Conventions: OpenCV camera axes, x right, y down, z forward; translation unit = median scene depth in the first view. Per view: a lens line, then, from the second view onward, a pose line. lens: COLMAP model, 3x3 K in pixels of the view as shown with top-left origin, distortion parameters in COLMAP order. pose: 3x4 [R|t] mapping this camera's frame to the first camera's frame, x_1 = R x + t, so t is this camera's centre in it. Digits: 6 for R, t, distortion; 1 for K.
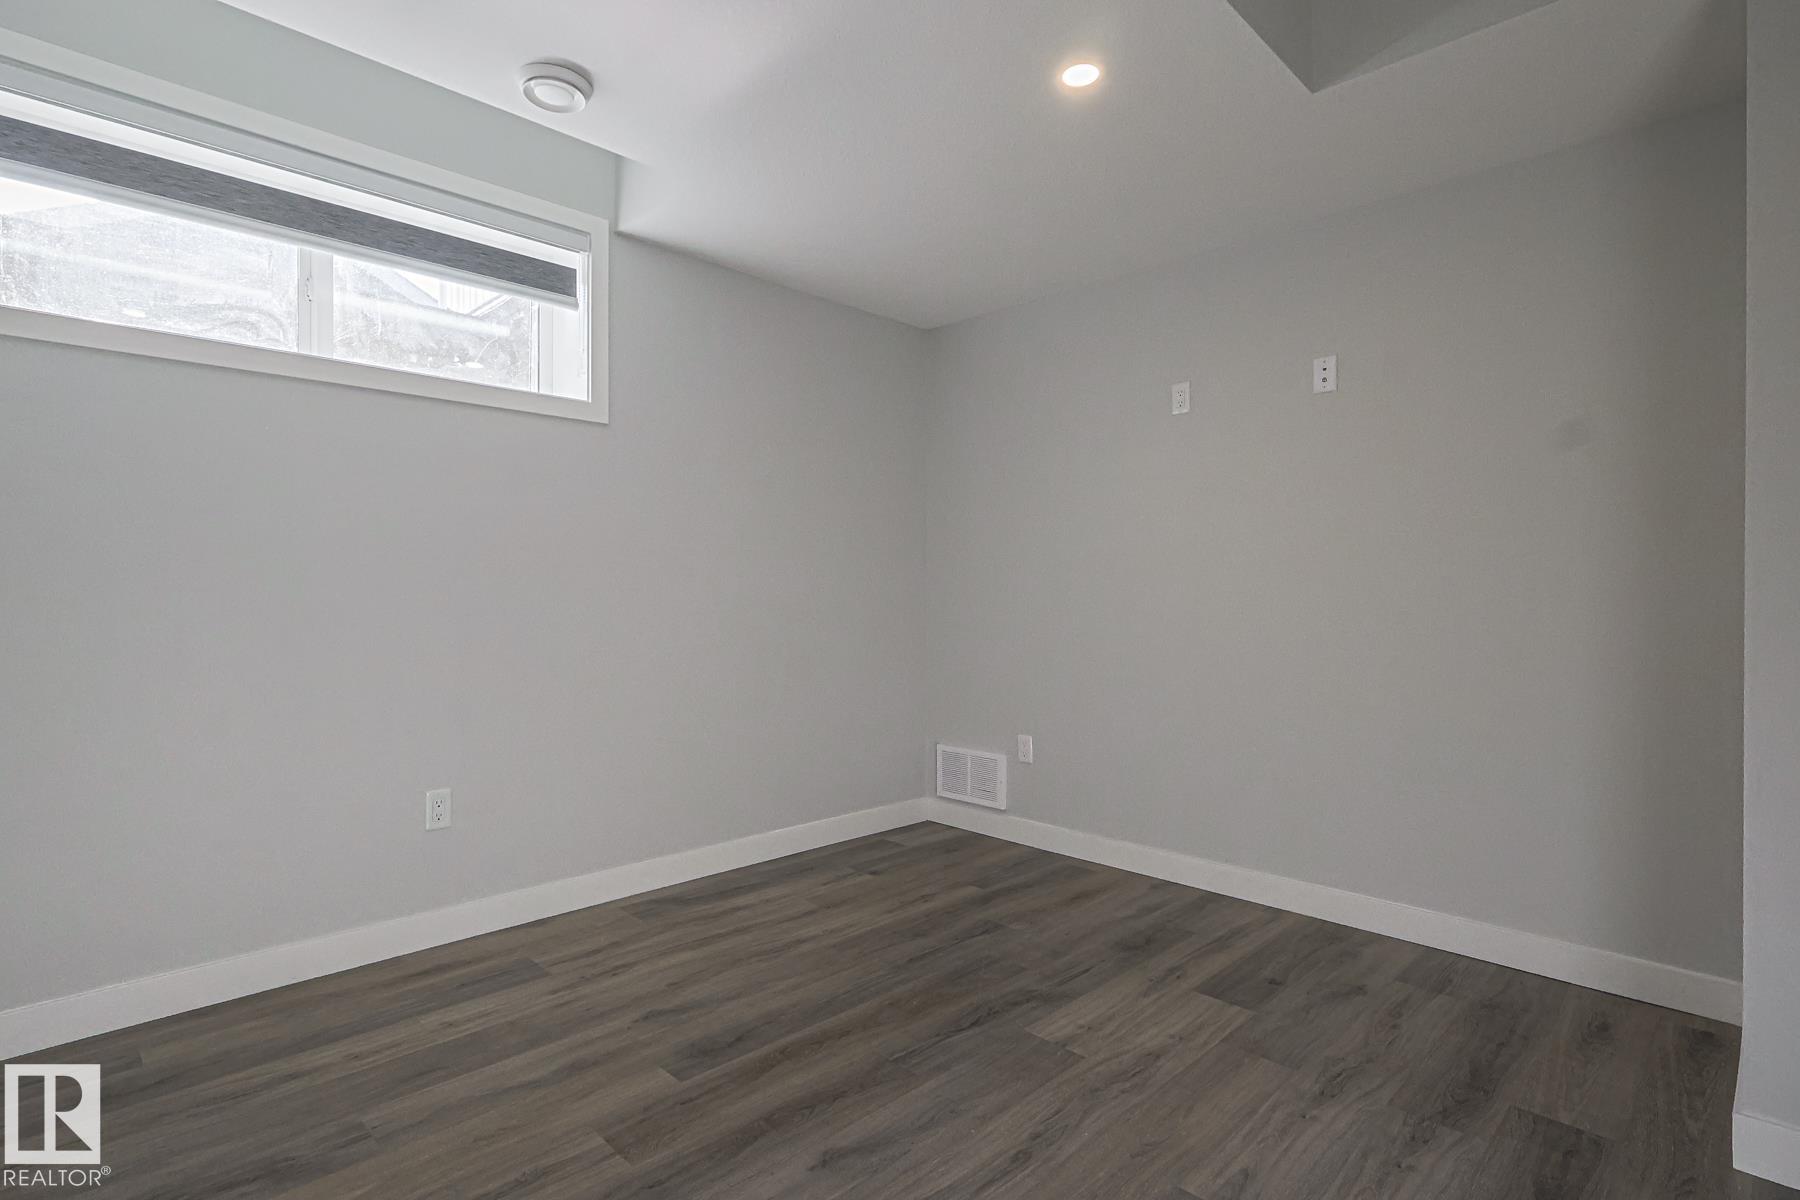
lens RADIAL K [[894.8, 0, 893.0], [0, 894.8, 599.0], [0, 0, 1]] dist [0.004899, 0.001742]
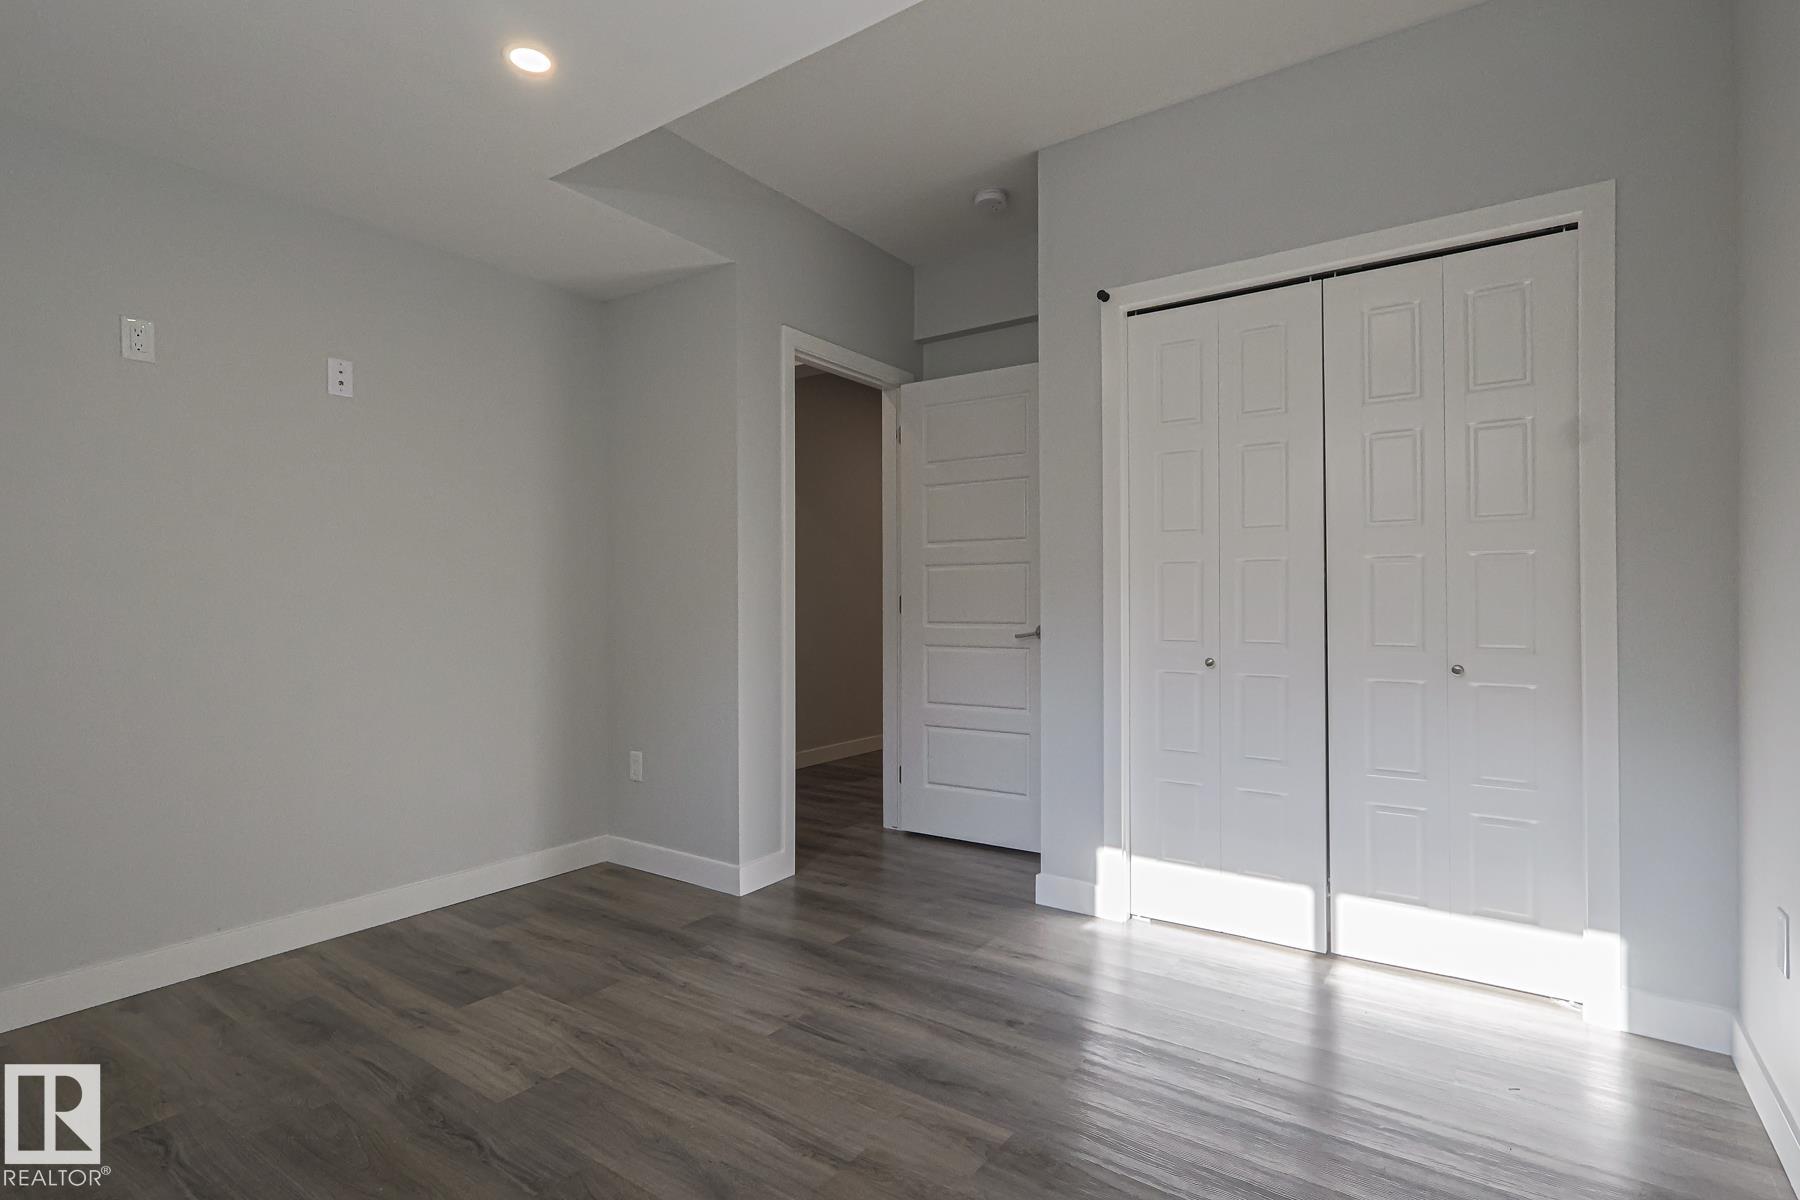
lens RADIAL K [[894.8, 0, 892.4], [0, 894.8, 596.6], [0, 0, 1]] dist [0.004899, 0.001742]
pose [[-0.168402, -0.000558, 0.985718, -0.690762], [0.008224, 0.999964, 0.001971, -0.009853], [-0.985684, 0.008438, -0.168392, 0.676303]]
